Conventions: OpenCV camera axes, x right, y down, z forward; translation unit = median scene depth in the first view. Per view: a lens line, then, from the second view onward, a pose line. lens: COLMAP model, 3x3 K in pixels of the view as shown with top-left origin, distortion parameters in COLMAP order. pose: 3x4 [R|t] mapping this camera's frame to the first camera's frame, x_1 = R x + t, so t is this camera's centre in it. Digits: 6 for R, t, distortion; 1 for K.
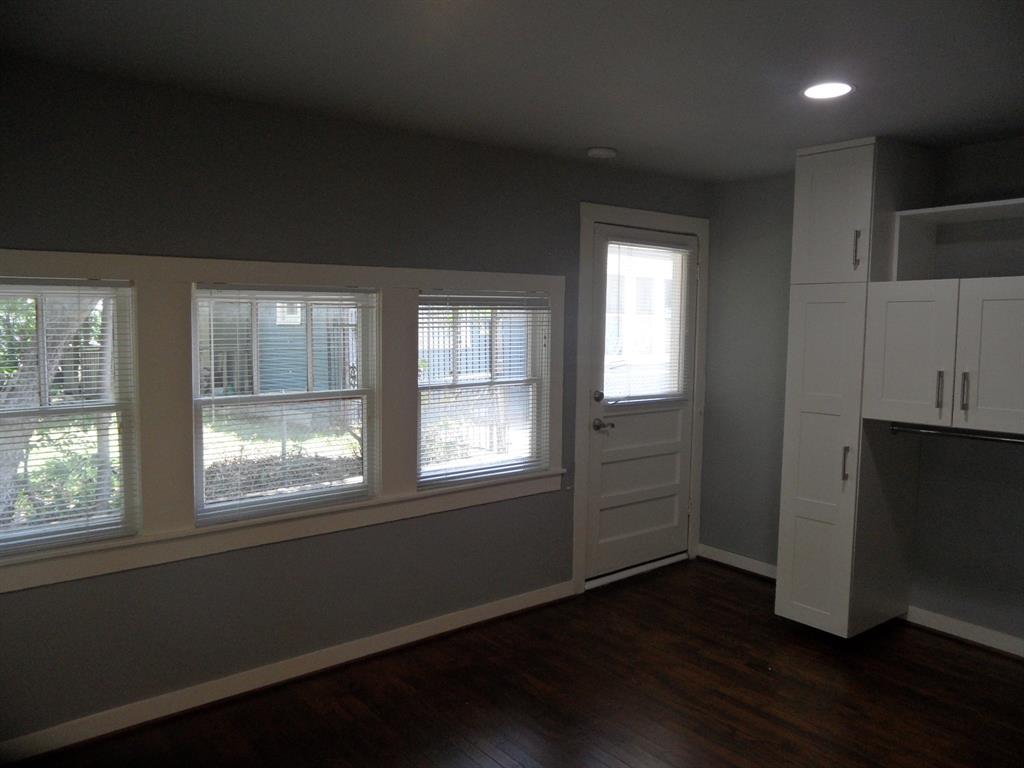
lens RADIAL K [[749.5, 0, 512.0], [0, 749.5, 384.0], [0, 0, 1]] dist [-0.026376, 0.002621]
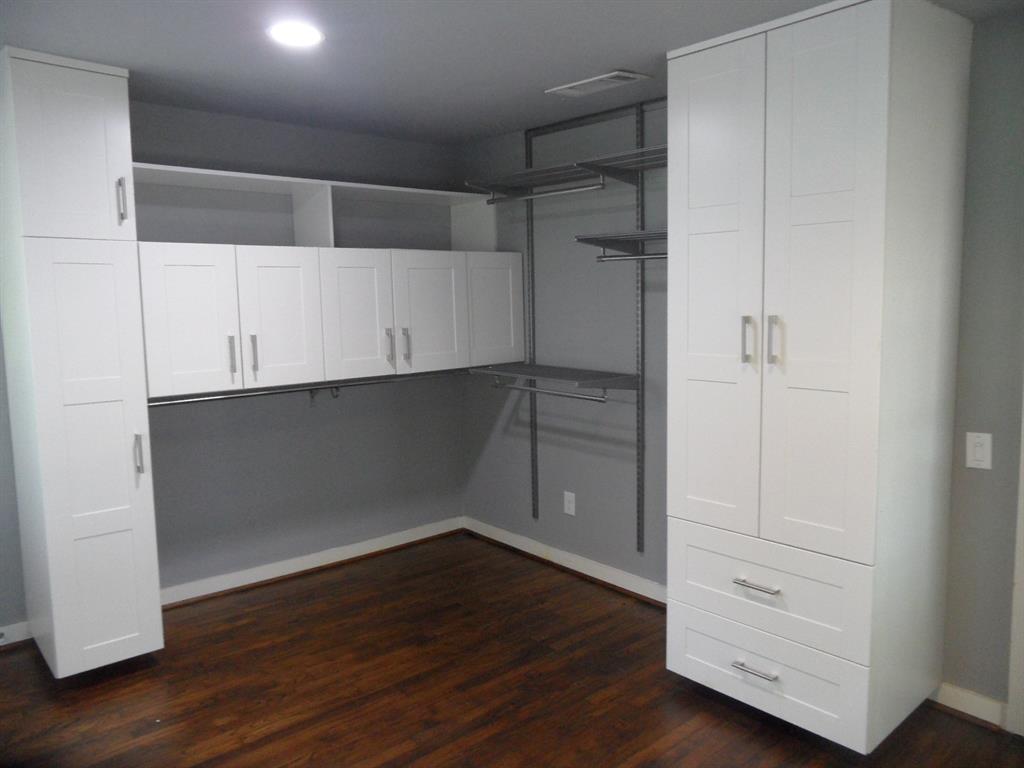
lens RADIAL K [[749.5, 0, 512.0], [0, 749.5, 384.0], [0, 0, 1]] dist [-0.026376, 0.002621]
pose [[-0.060606, -0.126998, 0.990050, -0.429396], [0.082038, 0.987883, 0.131742, -0.051717], [-0.994785, 0.089206, -0.049453, 0.634289]]
